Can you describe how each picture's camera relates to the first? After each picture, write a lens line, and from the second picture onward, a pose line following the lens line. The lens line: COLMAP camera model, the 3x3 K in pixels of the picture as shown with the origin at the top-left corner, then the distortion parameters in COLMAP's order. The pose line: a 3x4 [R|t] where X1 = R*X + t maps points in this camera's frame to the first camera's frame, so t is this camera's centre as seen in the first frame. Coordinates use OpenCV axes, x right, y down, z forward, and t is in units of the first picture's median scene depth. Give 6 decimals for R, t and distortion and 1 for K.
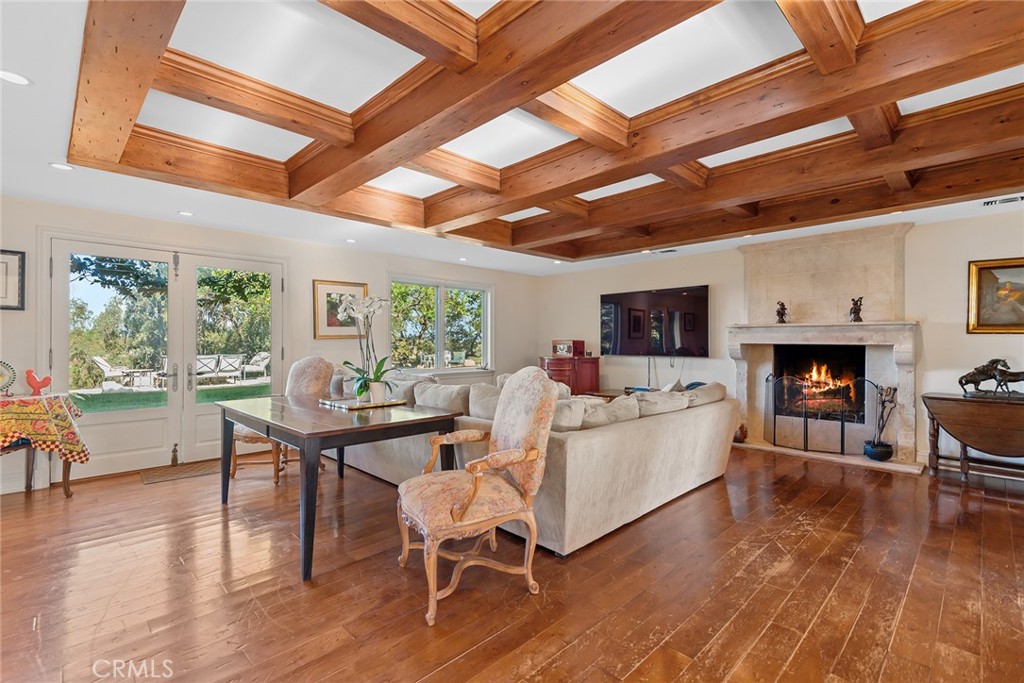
lens RADIAL K [[460.5, 0, 518.4], [0, 460.5, 336.6], [0, 0, 1]] dist [0.033505, -0.000245]
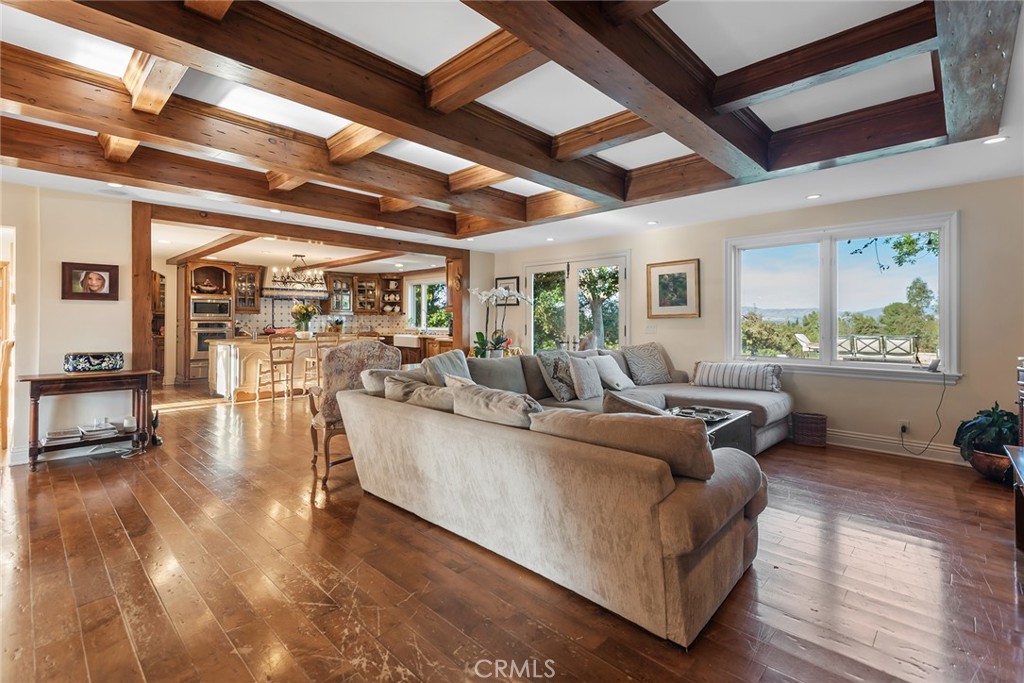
lens RADIAL K [[469.5, 0, 528.5], [0, 469.5, 318.7], [0, 0, 1]] dist [0.014573, 0.000009]
pose [[0.035151, -0.003669, -0.999375, 0.999420], [0.008983, 0.999954, -0.003355, 0.010922], [0.999342, -0.008859, 0.035183, 1.001185]]
